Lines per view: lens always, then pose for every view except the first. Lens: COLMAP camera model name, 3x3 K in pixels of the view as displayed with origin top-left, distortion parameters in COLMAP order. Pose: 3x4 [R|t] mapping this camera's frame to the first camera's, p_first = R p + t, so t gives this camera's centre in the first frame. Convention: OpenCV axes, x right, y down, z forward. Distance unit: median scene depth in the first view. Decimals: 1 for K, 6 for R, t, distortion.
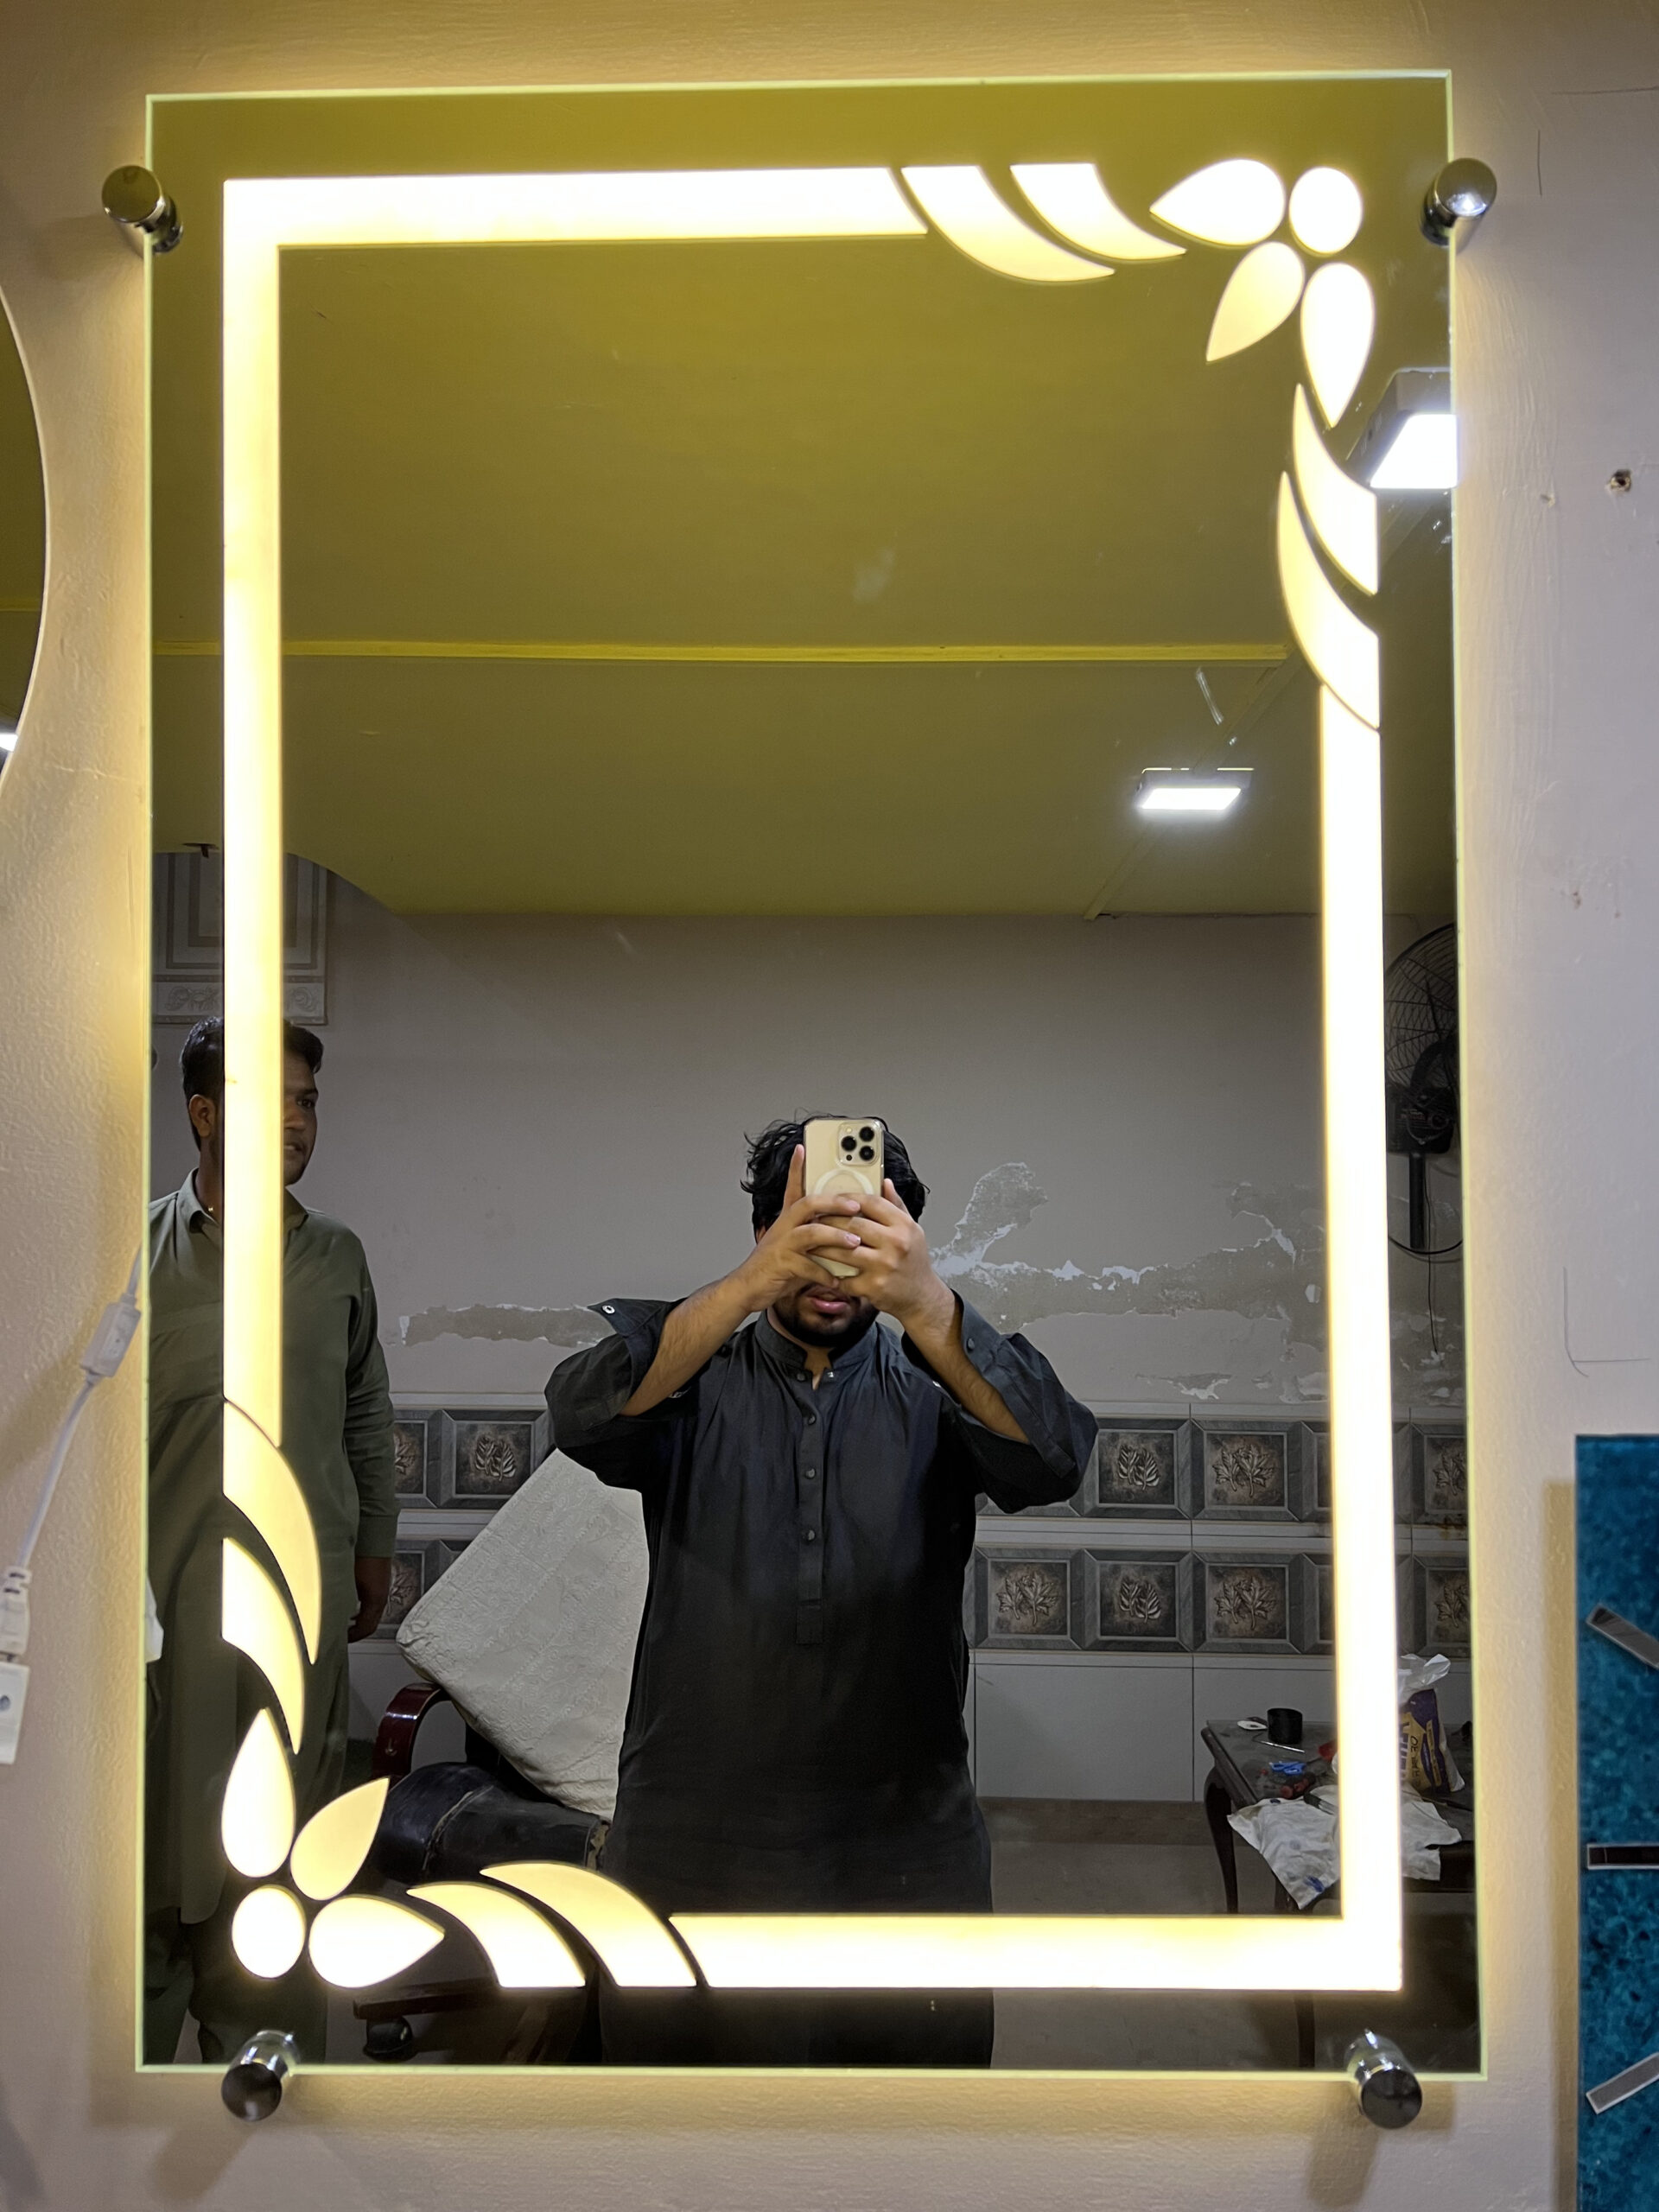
lens RADIAL K [[1668.1, 0, 829.5], [0, 1668.1, 1106.0], [0, 0, 1]] dist [0.040549, -0.057219]
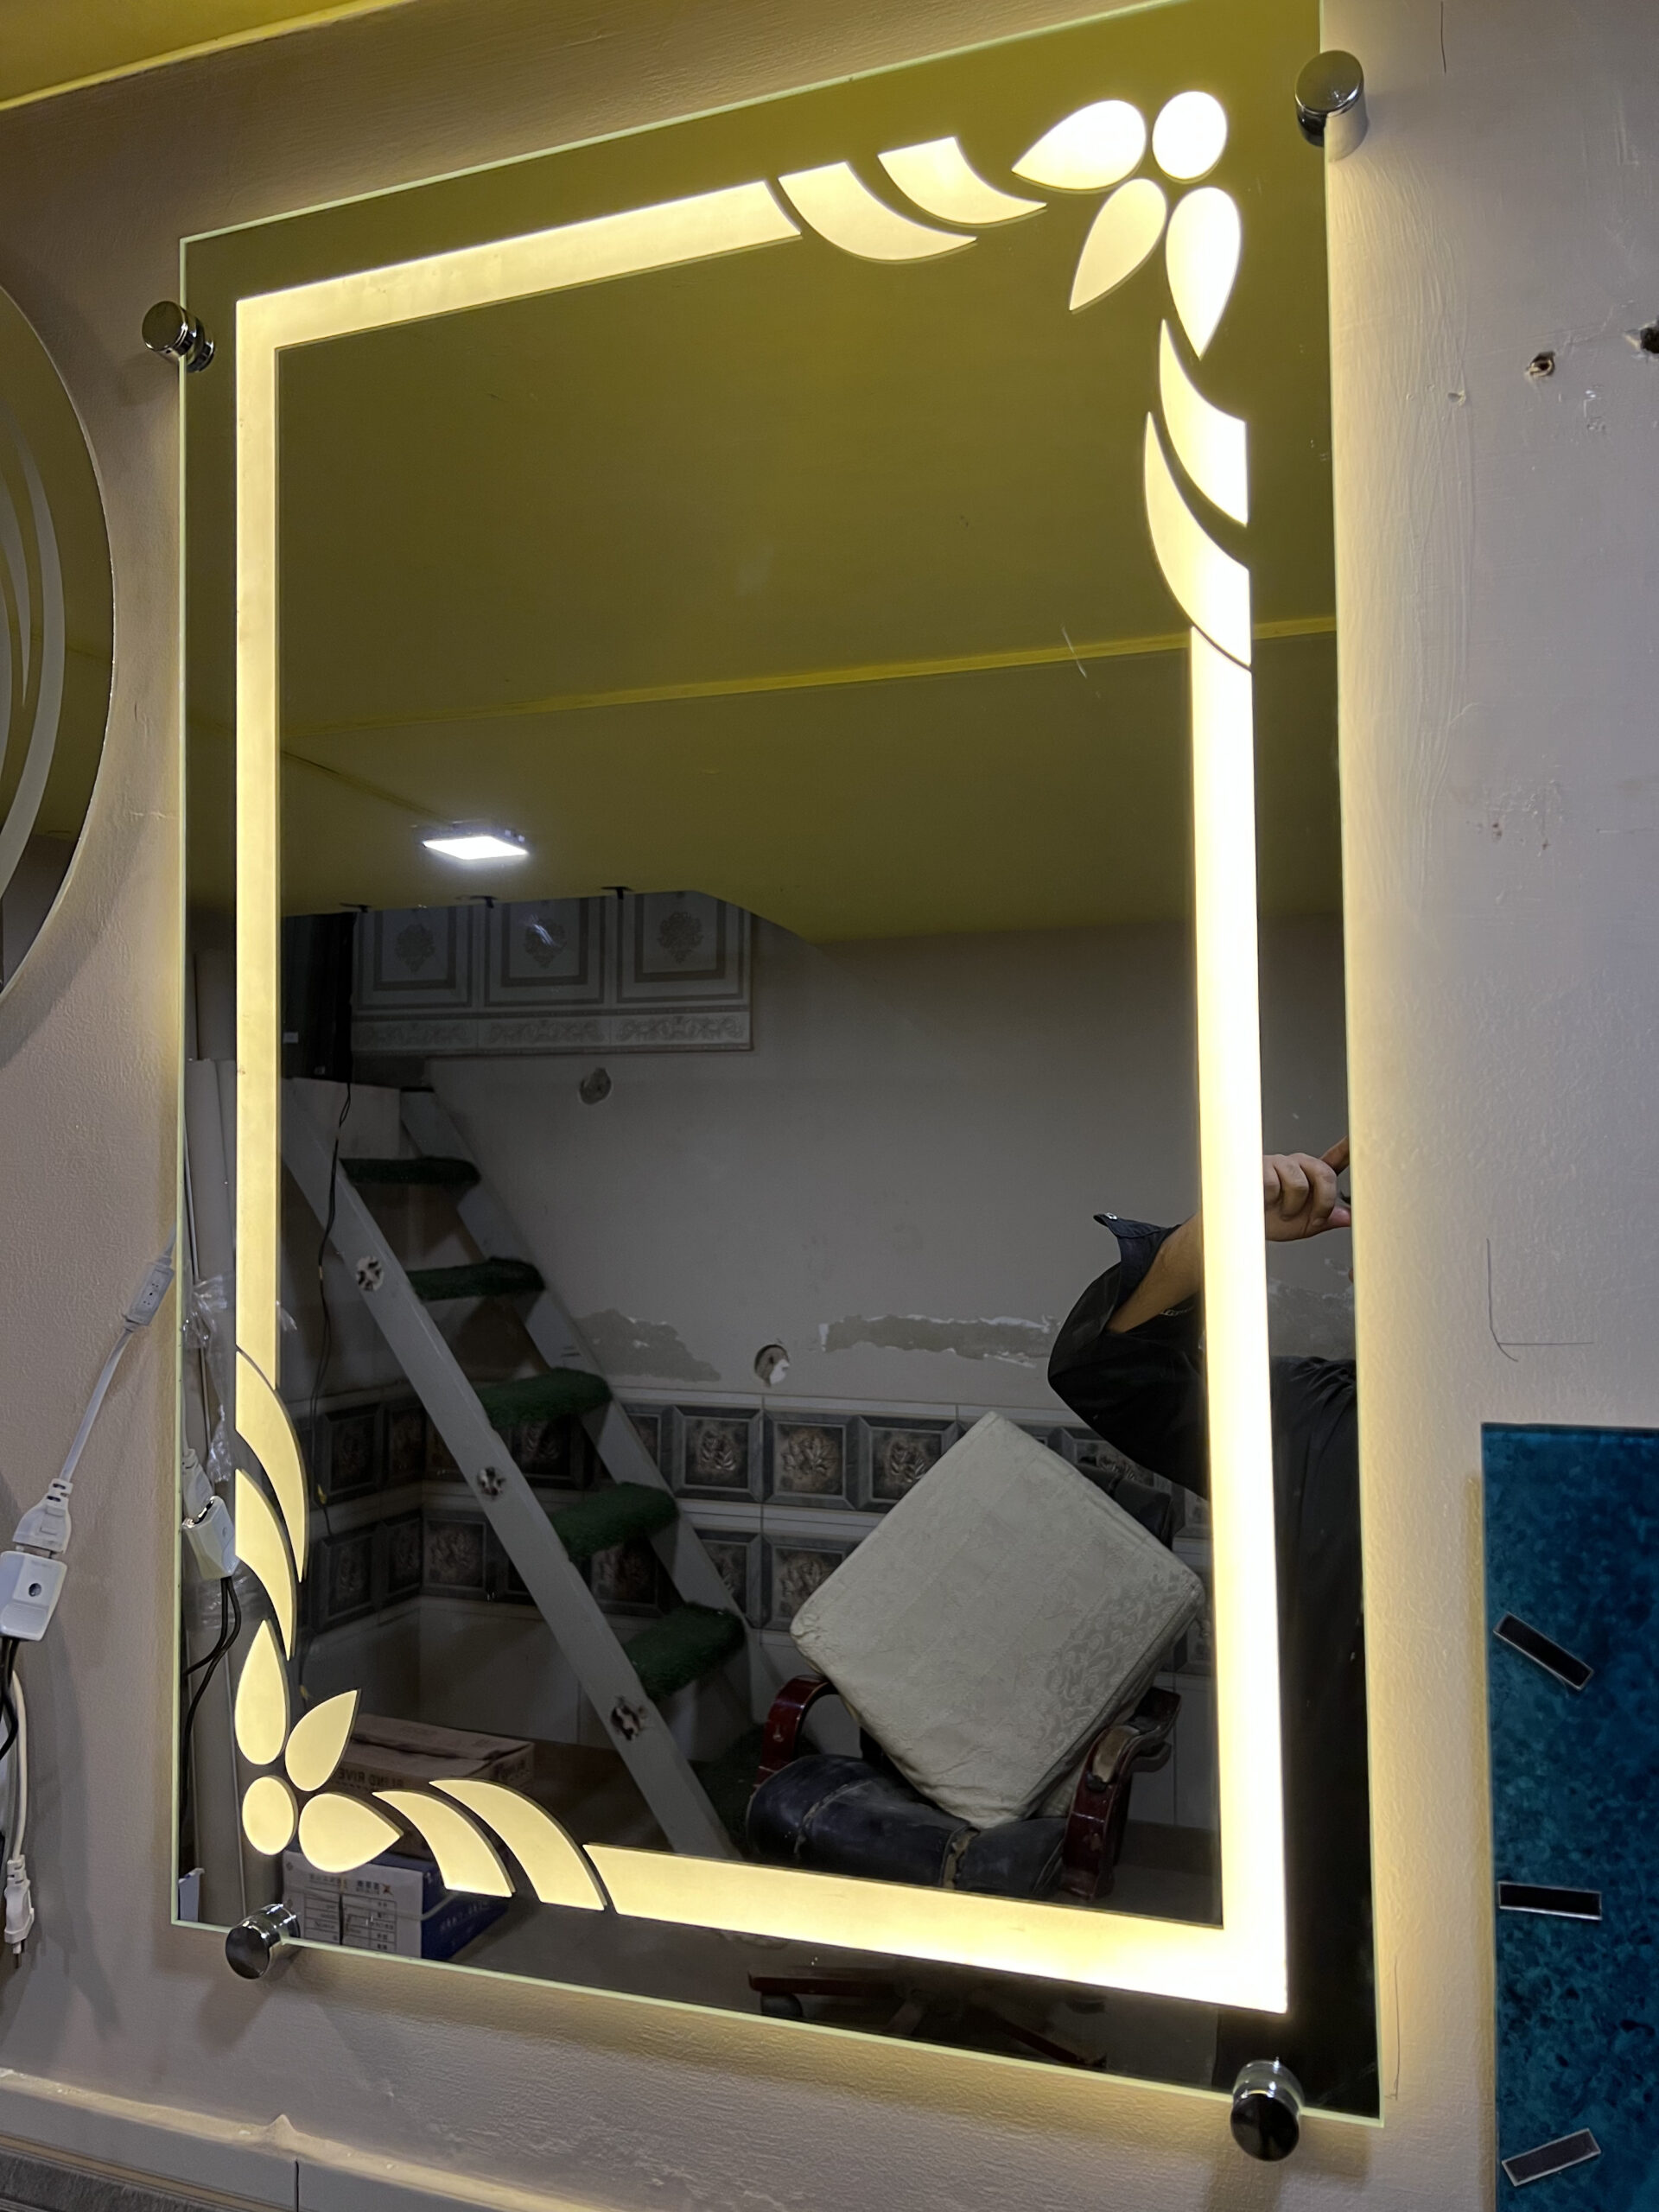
lens RADIAL K [[1686.1, 0, 824.7], [0, 1686.1, 1101.2], [0, 0, 1]] dist [0.033878, -0.051675]
pose [[0.947768, -0.021361, -0.318243, 0.402889], [0.016136, 0.999688, -0.019043, 0.034765], [0.318551, 0.012913, 0.947818, 0.022680]]
